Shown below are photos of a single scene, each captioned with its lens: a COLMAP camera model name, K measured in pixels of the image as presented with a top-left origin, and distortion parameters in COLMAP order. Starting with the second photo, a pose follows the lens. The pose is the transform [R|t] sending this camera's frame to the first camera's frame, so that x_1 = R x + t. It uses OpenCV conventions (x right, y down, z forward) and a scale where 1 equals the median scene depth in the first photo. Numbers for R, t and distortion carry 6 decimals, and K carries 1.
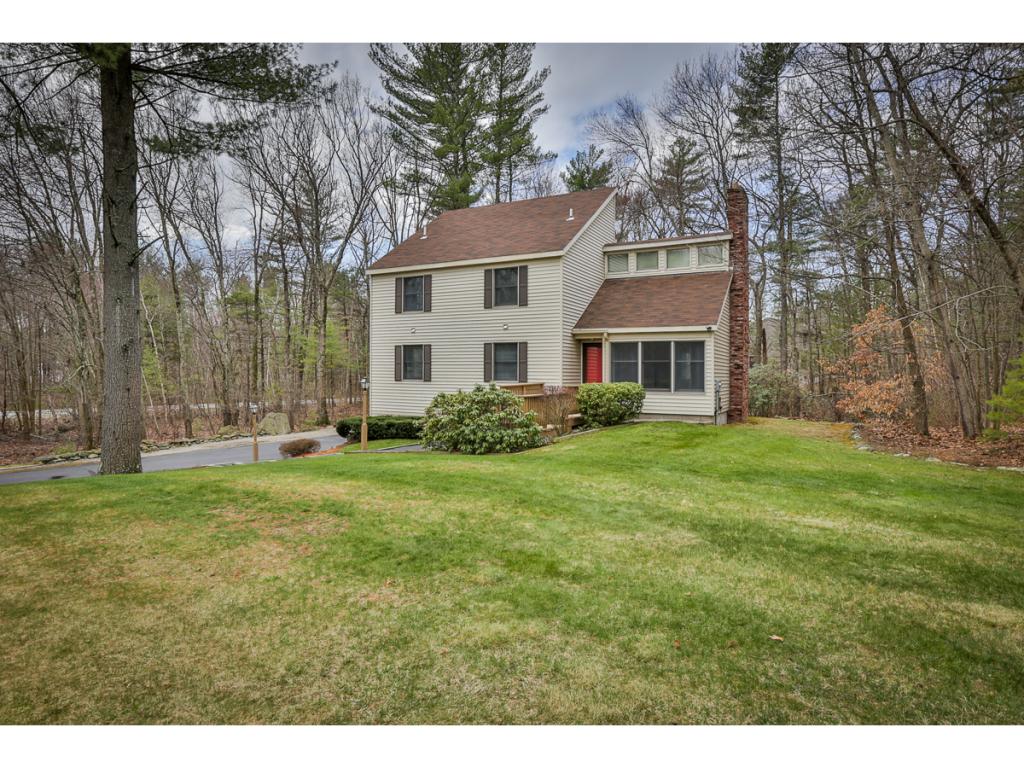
lens RADIAL K [[597.3, 0, 508.5], [0, 597.3, 389.0], [0, 0, 1]] dist [-0.067885, -0.000433]
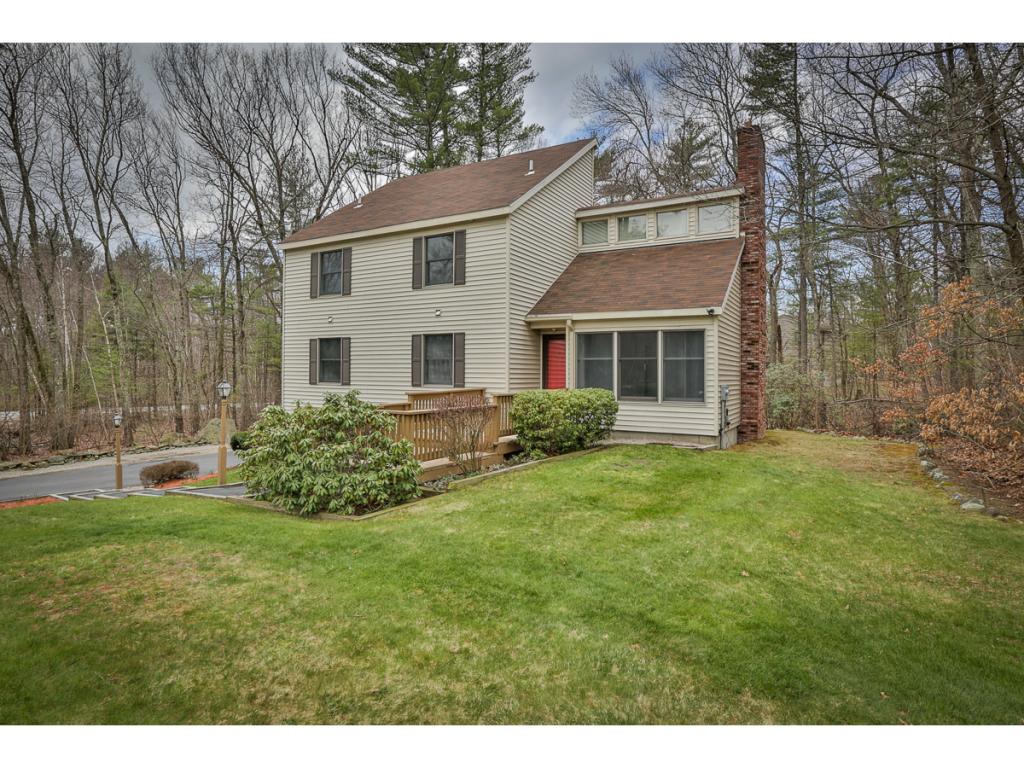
lens RADIAL K [[584.4, 0, 512.0], [0, 584.4, 384.0], [0, 0, 1]] dist [-0.067145, 0.000848]
pose [[0.999798, 0.002215, -0.019955, 0.102443], [-0.002385, 0.999961, -0.008482, -0.009096], [0.019935, 0.008528, 0.999765, 0.271818]]
